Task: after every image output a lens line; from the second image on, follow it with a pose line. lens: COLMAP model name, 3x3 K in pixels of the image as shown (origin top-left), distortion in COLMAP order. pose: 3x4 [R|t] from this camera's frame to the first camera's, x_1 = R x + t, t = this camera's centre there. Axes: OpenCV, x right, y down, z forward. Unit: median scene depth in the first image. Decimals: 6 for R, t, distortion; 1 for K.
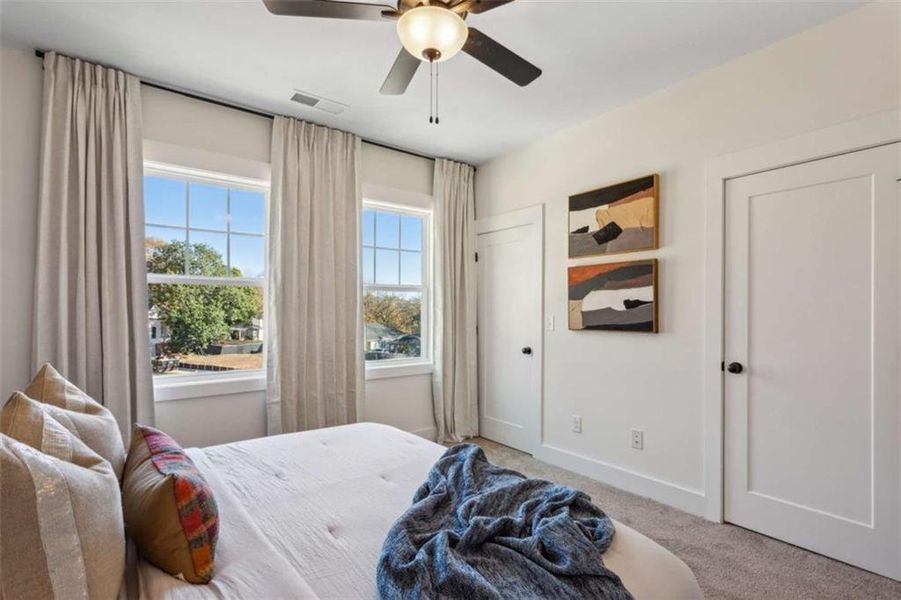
lens RADIAL K [[435.5, 0, 453.4], [0, 435.5, 312.8], [0, 0, 1]] dist [0.001437, -0.000022]
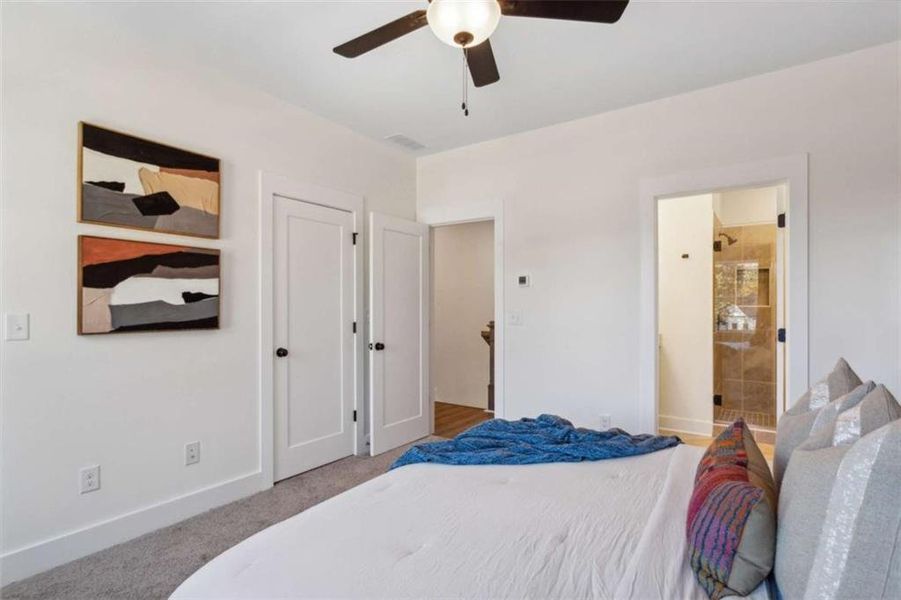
lens RADIAL K [[443.9, 0, 452.0], [0, 443.9, 310.3], [0, 0, 1]] dist [0.003349, 0.000954]
pose [[-0.289521, -0.010237, 0.957117, -0.553730], [0.001220, 0.999938, 0.011064, -0.003128], [-0.957171, 0.004371, -0.289491, 0.736903]]
